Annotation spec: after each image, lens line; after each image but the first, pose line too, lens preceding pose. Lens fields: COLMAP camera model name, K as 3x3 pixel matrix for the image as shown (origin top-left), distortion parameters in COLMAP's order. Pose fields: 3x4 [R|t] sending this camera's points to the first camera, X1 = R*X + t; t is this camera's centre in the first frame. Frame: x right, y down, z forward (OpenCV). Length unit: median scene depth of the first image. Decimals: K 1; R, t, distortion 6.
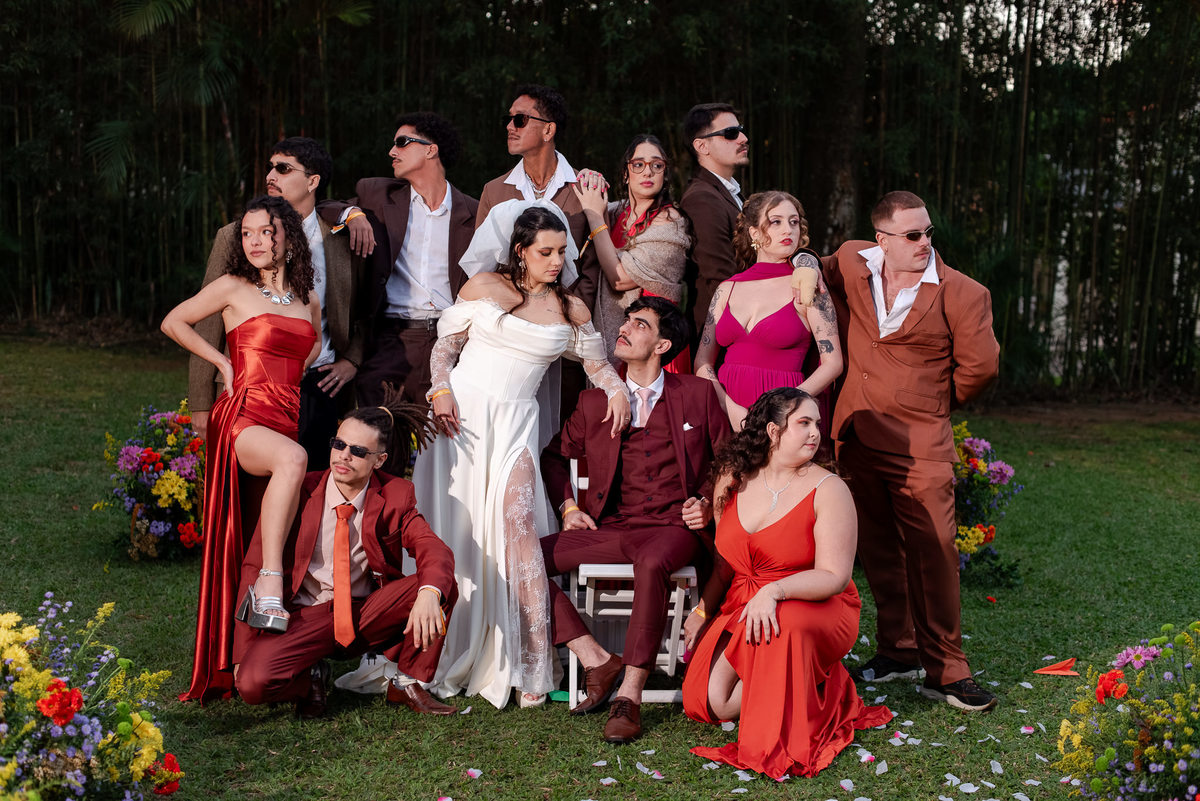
lens RADIAL K [[1733.8, 0, 598.8], [0, 1733.8, 411.8], [0, 0, 1]] dist [0.015870, 0.065665]
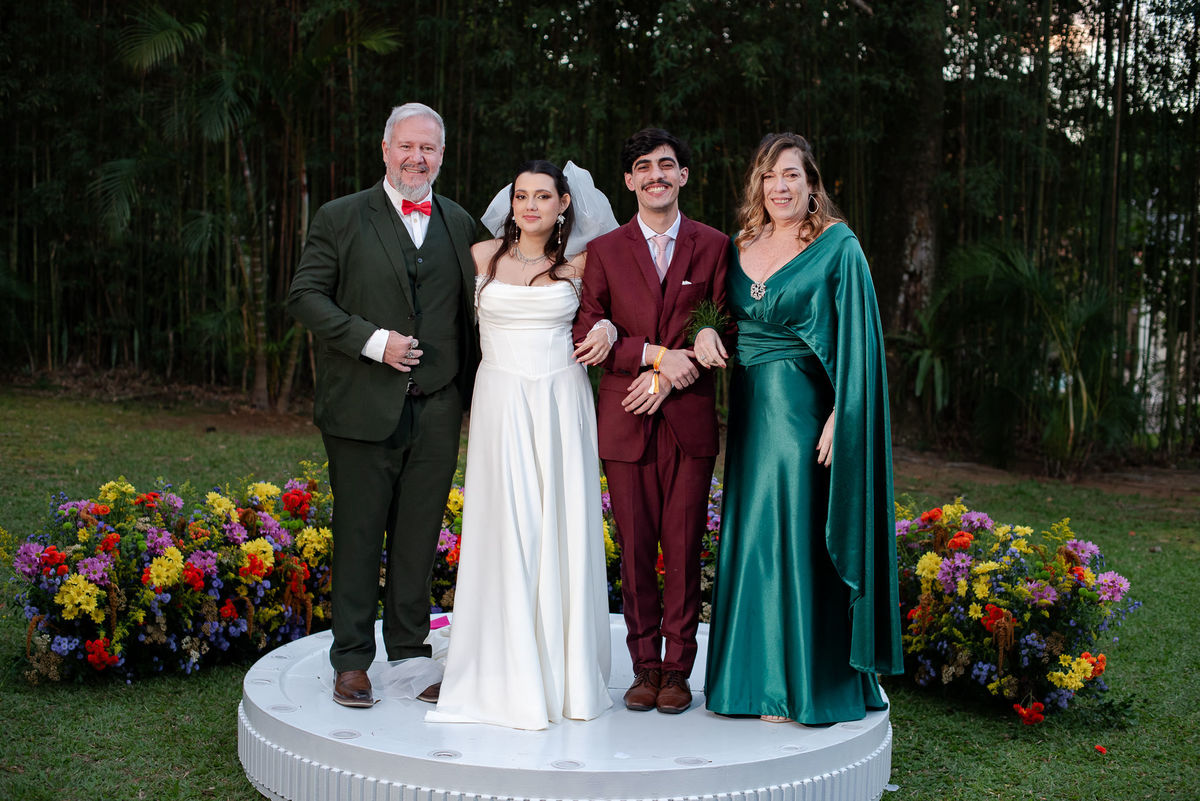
lens RADIAL K [[1712.4, 0, 600.0], [0, 1712.4, 400.5], [0, 0, 1]] dist [-0.126640, 0.059969]
pose [[0.998840, 0.005721, -0.047811, 0.016847], [-0.007170, 0.999518, -0.030194, -0.012292], [0.047615, 0.030502, 0.998400, 0.106542]]
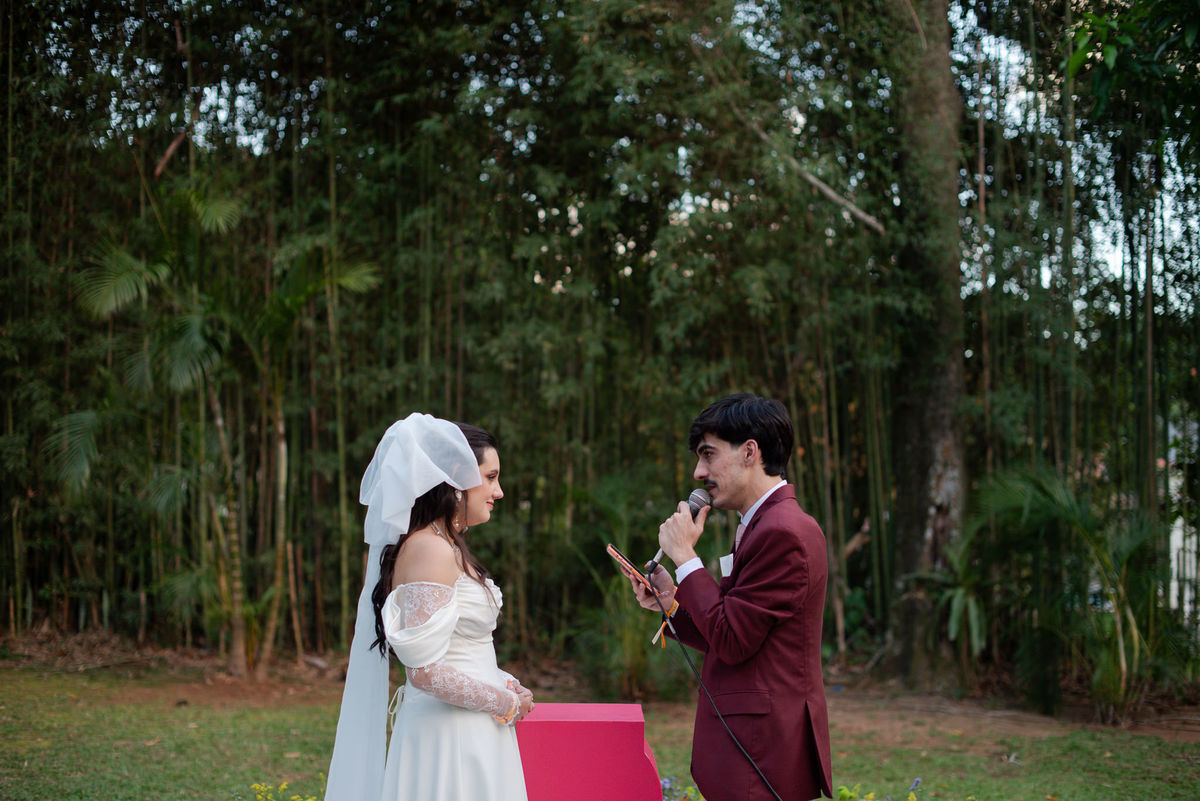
lens RADIAL K [[1717.5, 0, 600.0], [0, 1717.5, 400.5], [0, 0, 1]] dist [-0.120440, 0.012017]
pose [[0.998270, -0.032900, -0.048727, 0.014764], [0.024852, 0.987218, -0.157427, -0.031178], [0.053284, 0.155943, 0.986328, 0.168896]]
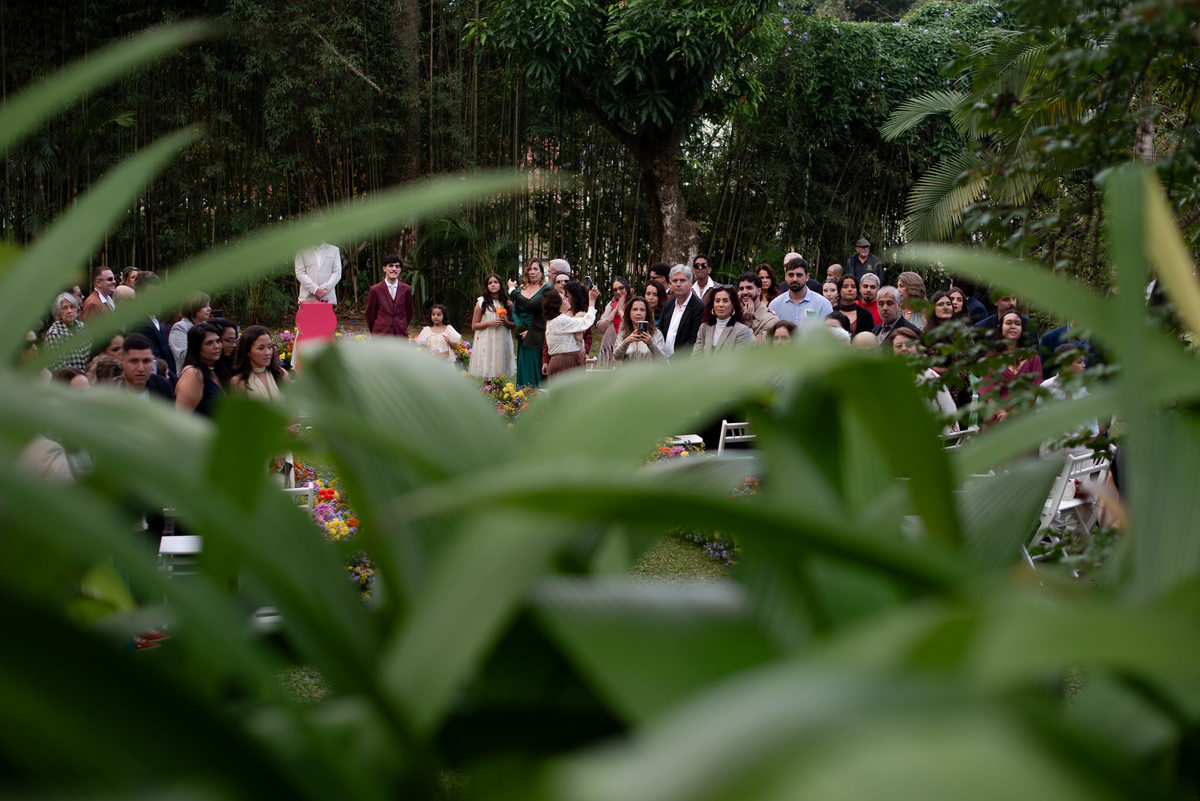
lens RADIAL K [[1856.4, 0, 600.0], [0, 1856.4, 400.5], [0, 0, 1]] dist [-0.119254, 0.072889]
pose [[0.969785, -0.047507, 0.239290, -0.117872], [0.041164, 0.998658, 0.031437, 0.009785], [-0.240462, -0.020637, 0.970439, -0.784049]]
